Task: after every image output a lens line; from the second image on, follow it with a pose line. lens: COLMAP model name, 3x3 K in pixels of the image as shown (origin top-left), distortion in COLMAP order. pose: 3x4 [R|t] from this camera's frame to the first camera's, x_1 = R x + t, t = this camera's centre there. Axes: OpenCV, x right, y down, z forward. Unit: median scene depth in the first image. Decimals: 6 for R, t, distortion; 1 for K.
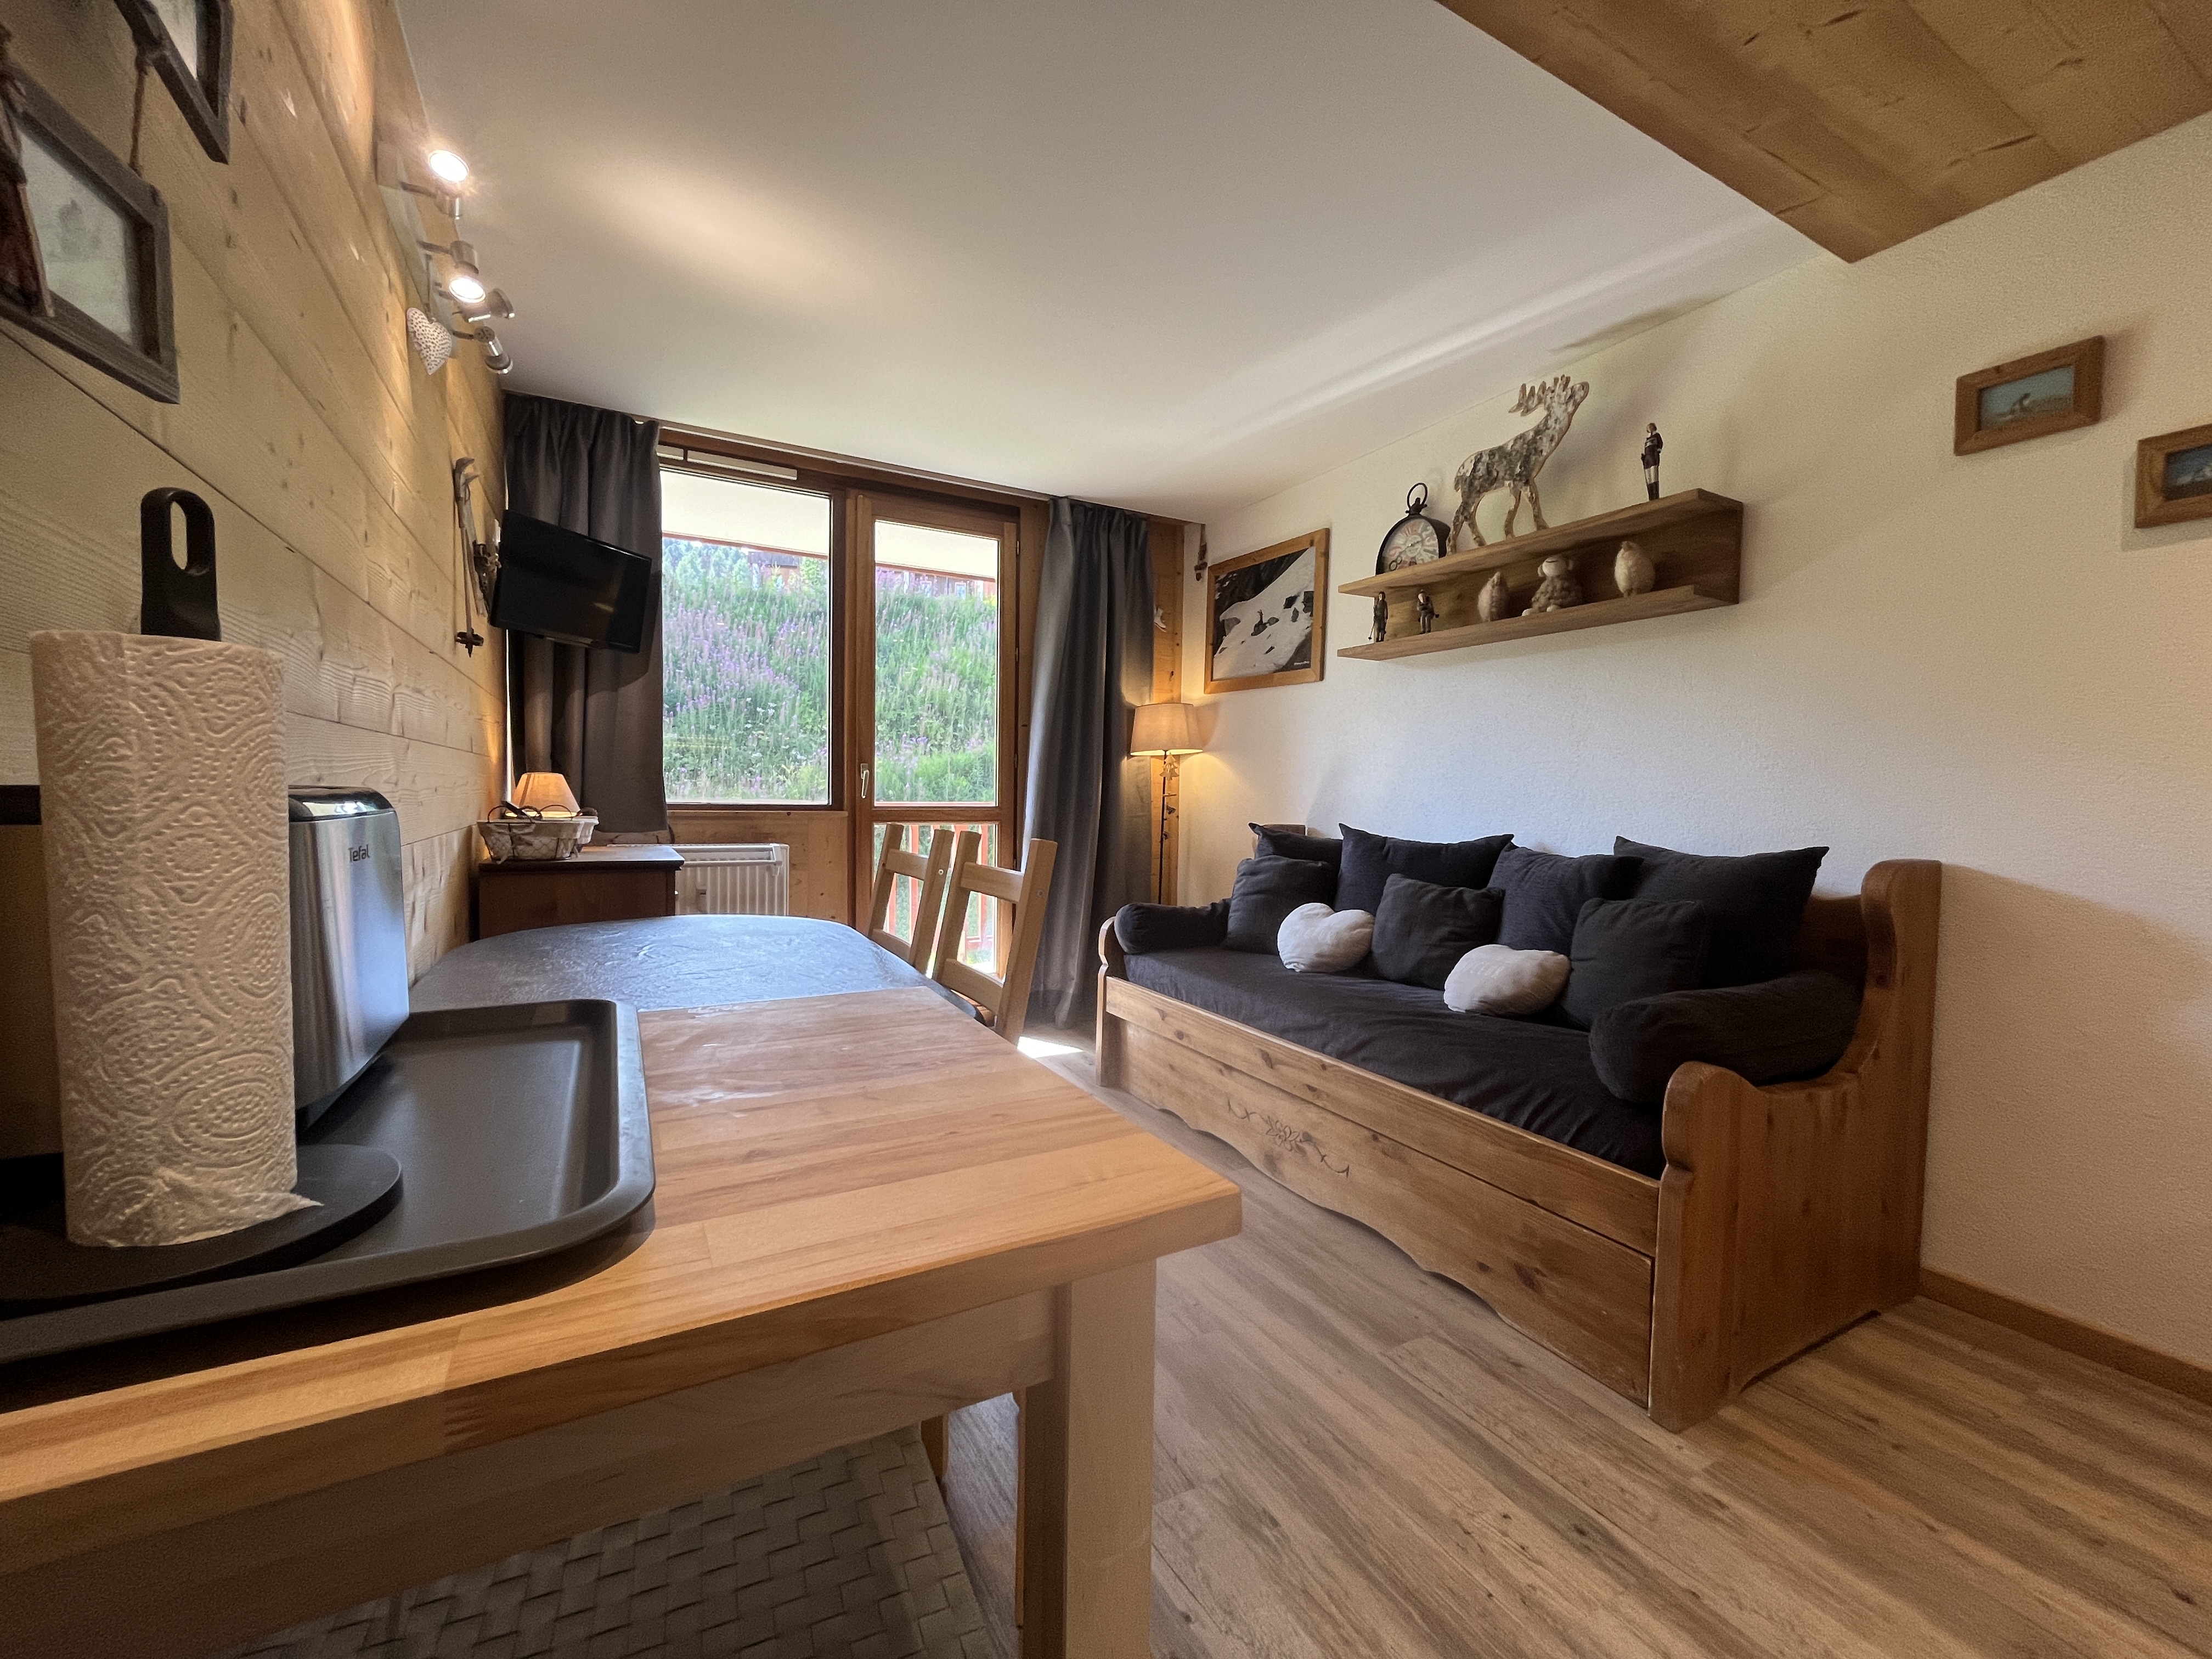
lens RADIAL K [[889.7, 0, 1106.0], [0, 889.7, 829.5], [0, 0, 1]] dist [-0.002981, -0.000259]
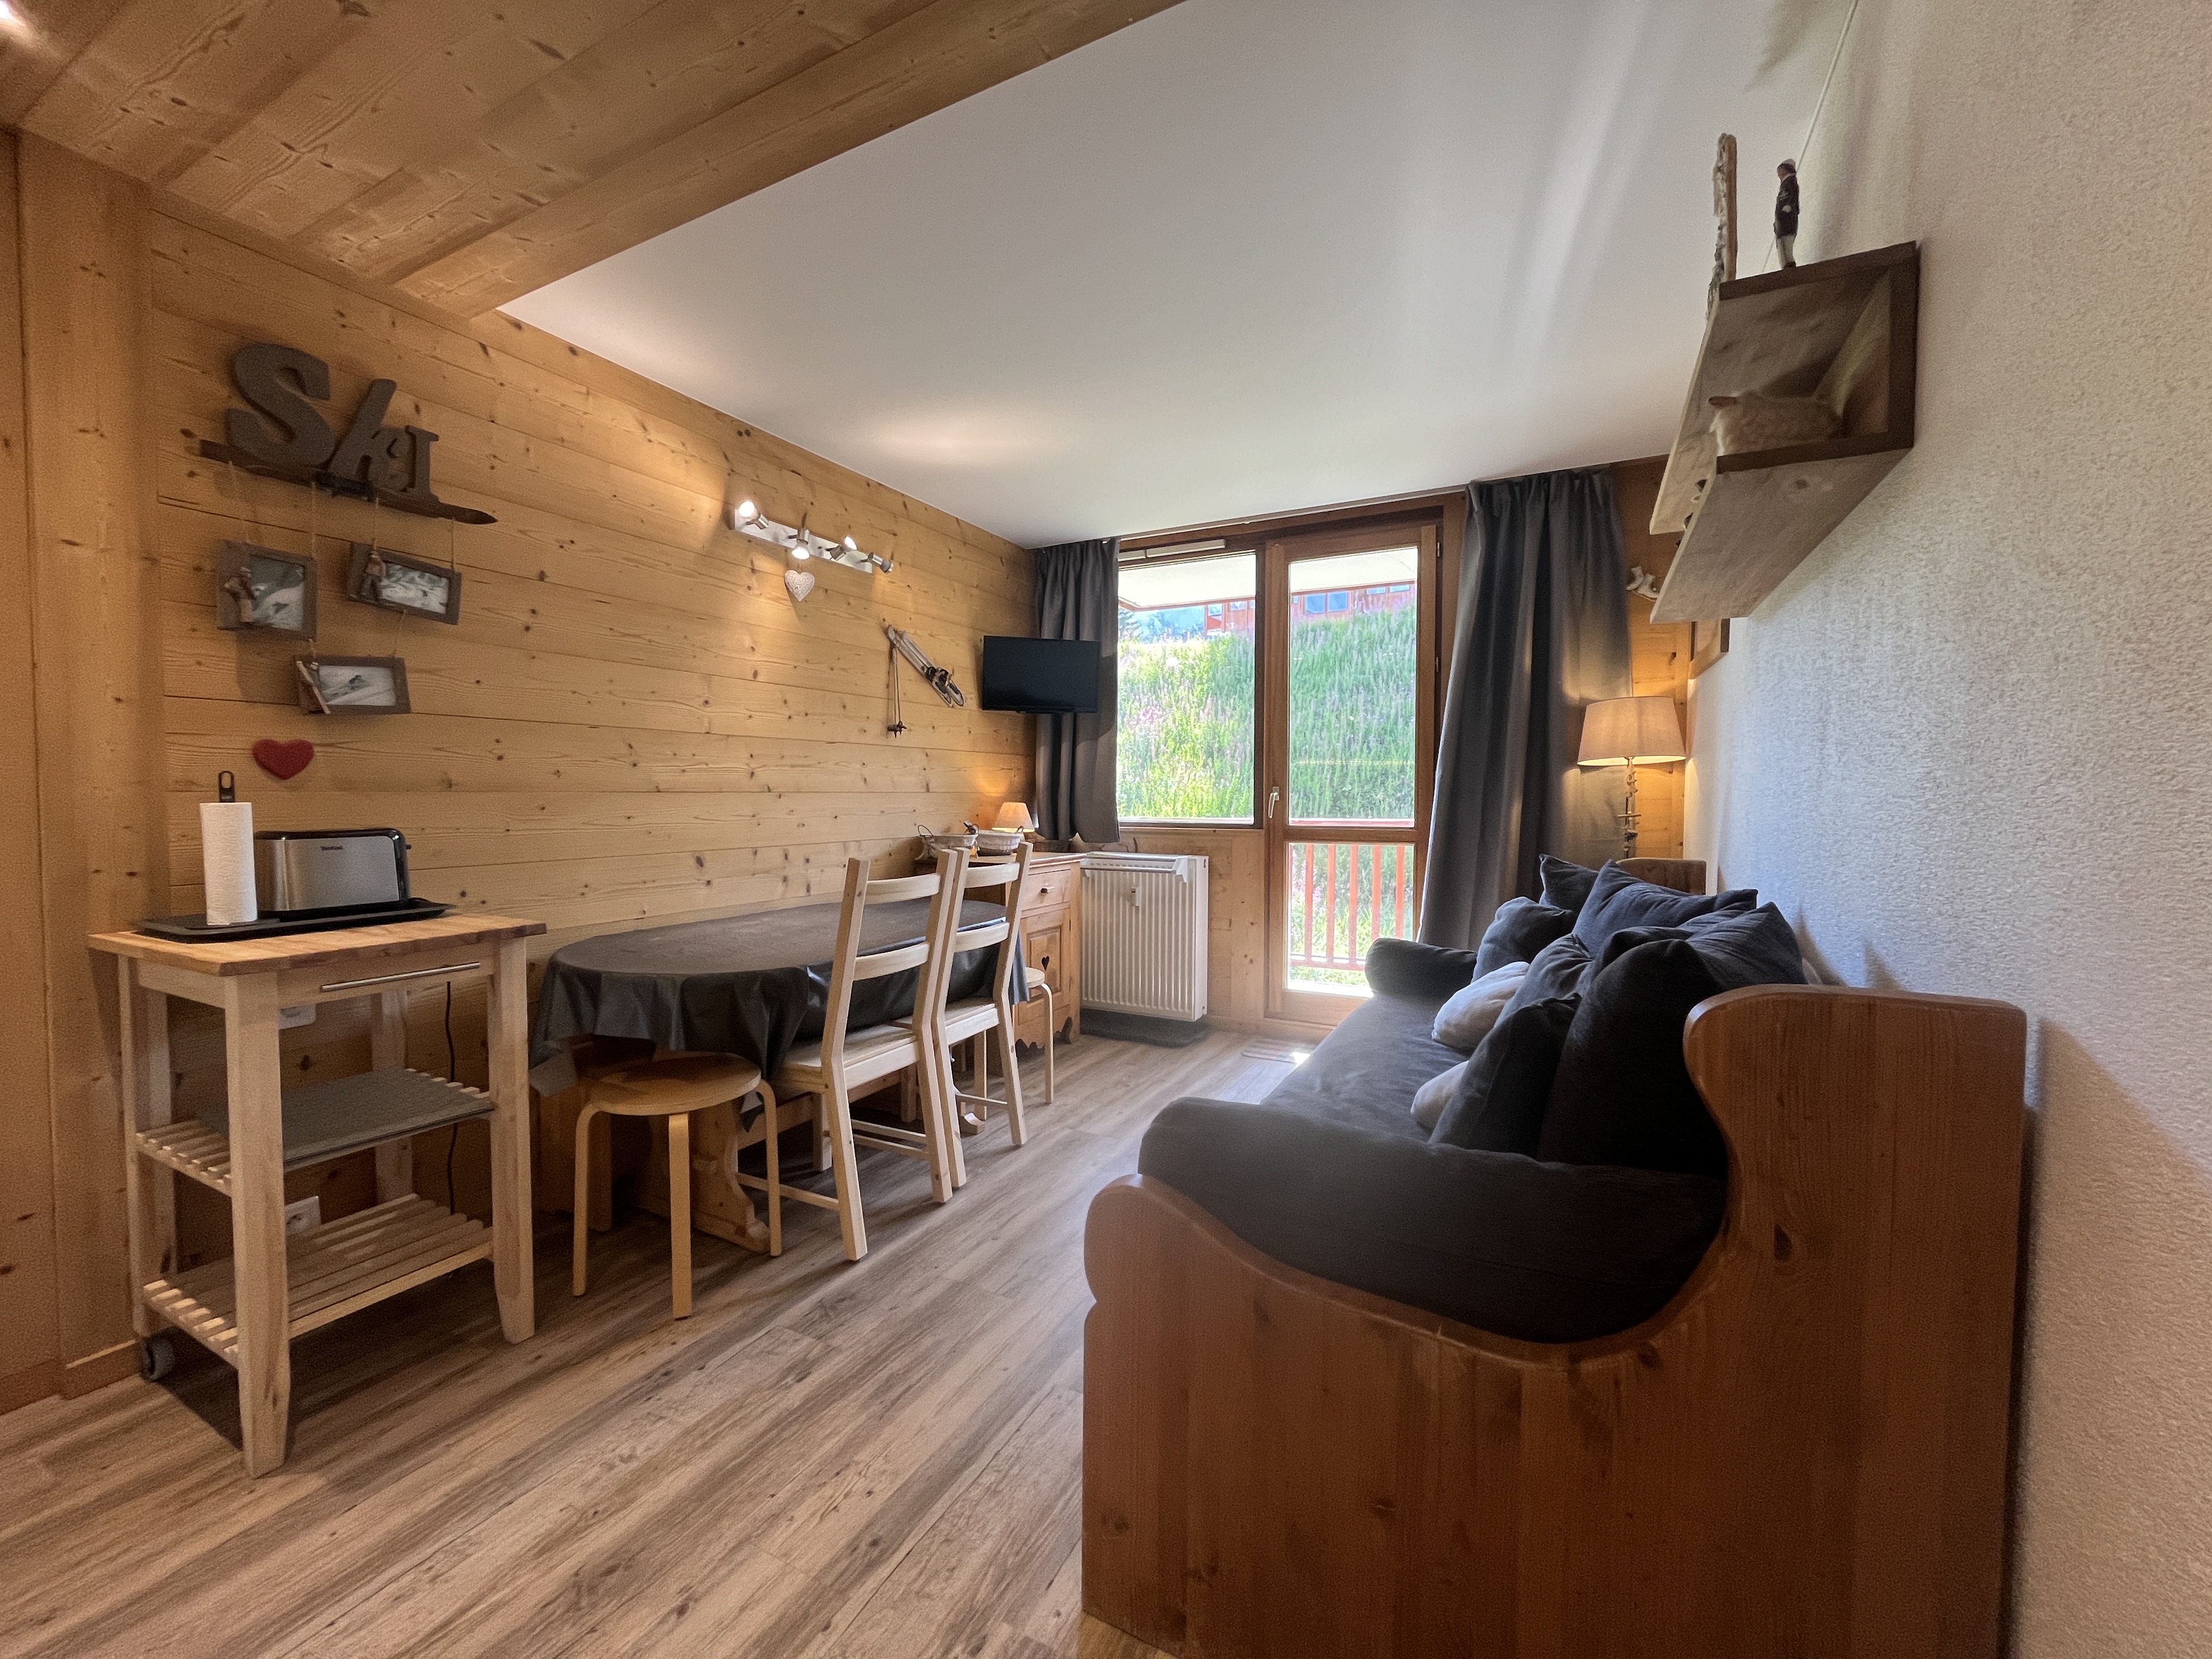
lens RADIAL K [[892.2, 0, 1106.0], [0, 892.2, 829.5], [0, 0, 1]] dist [-0.001084, -0.000099]
pose [[0.554882, 0.018352, -0.831726, 0.537892], [-0.028647, 0.999585, 0.002944, -0.019082], [0.831436, 0.022193, 0.555178, 0.219202]]
